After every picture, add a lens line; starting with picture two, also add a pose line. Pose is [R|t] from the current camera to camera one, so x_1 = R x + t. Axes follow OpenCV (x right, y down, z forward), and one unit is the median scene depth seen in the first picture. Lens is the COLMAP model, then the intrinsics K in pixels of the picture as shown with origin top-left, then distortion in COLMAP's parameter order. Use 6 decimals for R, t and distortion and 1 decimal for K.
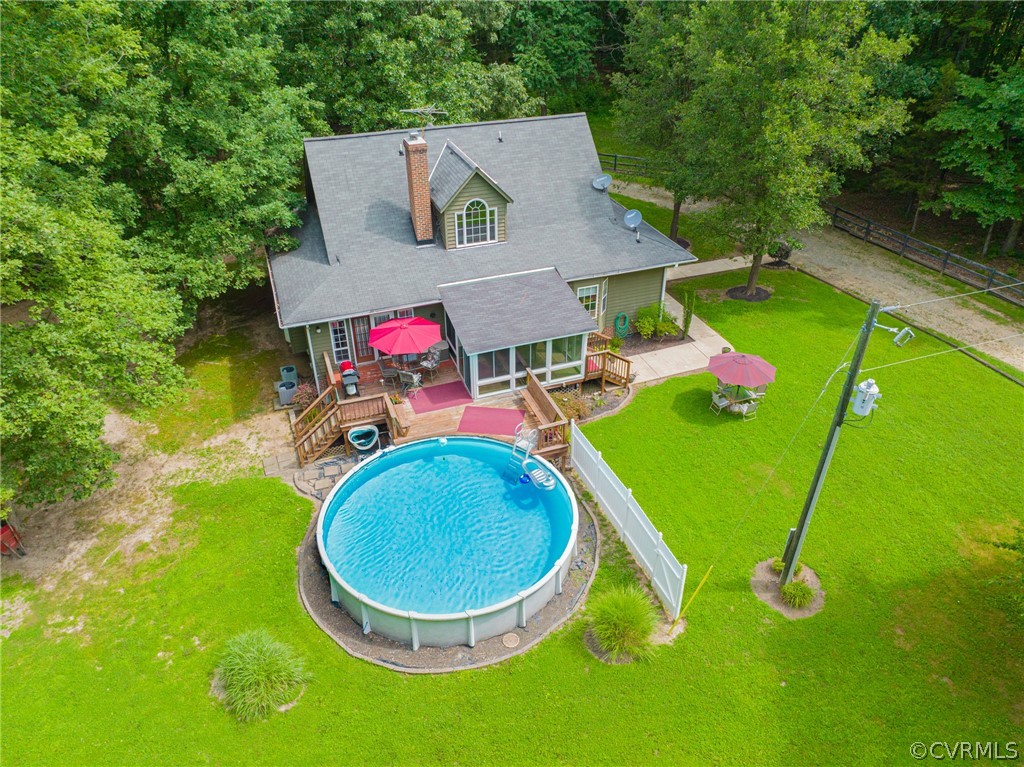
lens RADIAL K [[719.3, 0, 512.0], [0, 719.3, 383.5], [0, 0, 1]] dist [-0.037705, -0.000674]
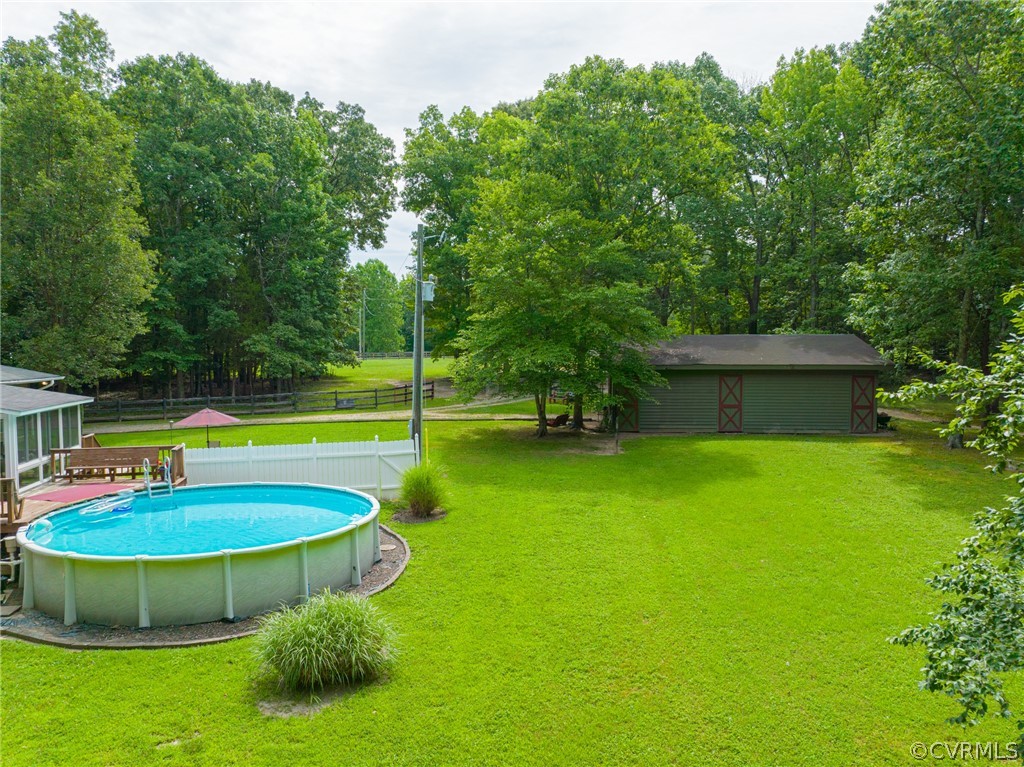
lens RADIAL K [[735.2, 0, 512.0], [0, 735.2, 383.5], [0, 0, 1]] dist [-0.038190, 0.000335]
pose [[0.144033, -0.039369, 0.988790, -0.628185], [0.546752, 0.836010, -0.046357, 0.211695], [-0.824813, 0.547300, 0.141938, 0.412413]]
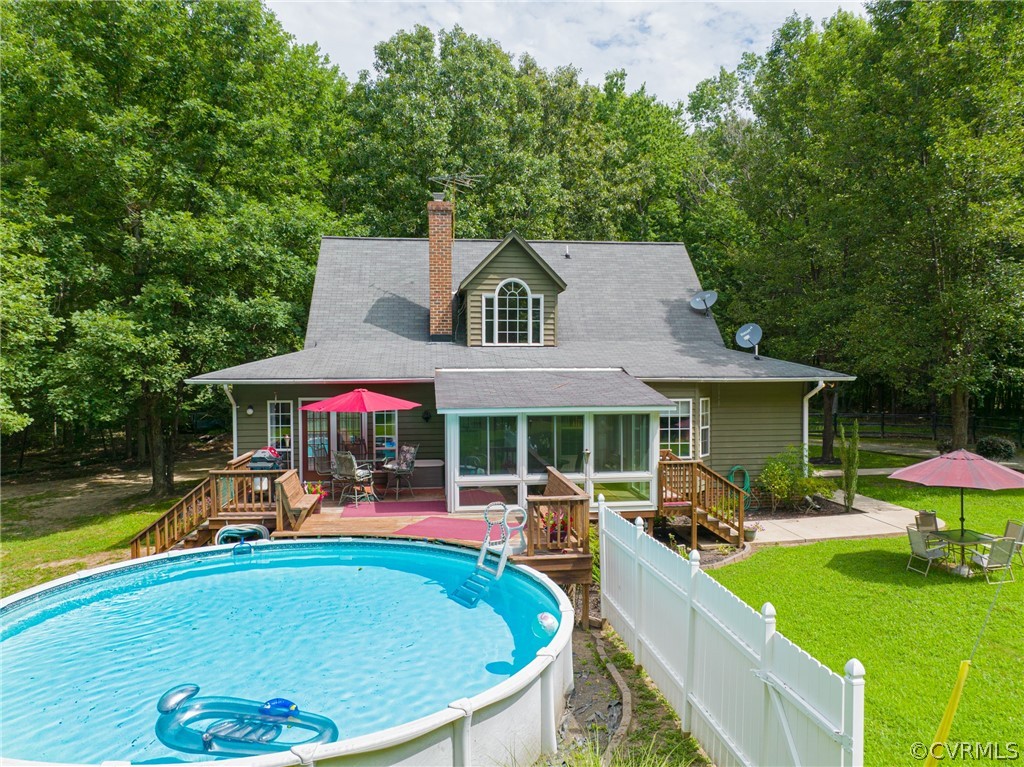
lens RADIAL K [[719.3, 0, 512.0], [0, 719.3, 383.5], [0, 0, 1]] dist [-0.037705, -0.000674]
pose [[0.973790, 0.007916, -0.227309, 0.114159], [-0.126362, 0.849798, -0.511739, 0.203943], [0.189115, 0.527050, 0.828525, 0.453247]]
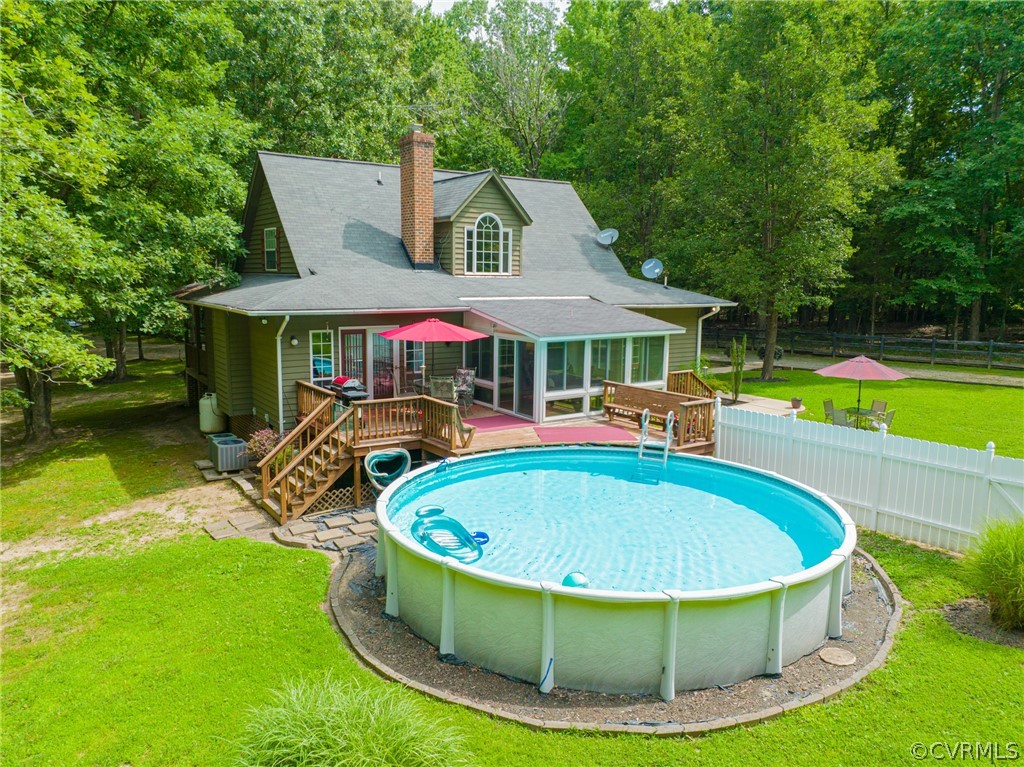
lens RADIAL K [[735.2, 0, 512.0], [0, 735.2, 383.5], [0, 0, 1]] dist [-0.038190, 0.000335]
pose [[0.968439, -0.019635, 0.248476, -0.231385], [0.121945, 0.906760, -0.403628, 0.245550], [-0.217383, 0.421189, 0.880536, 0.356034]]
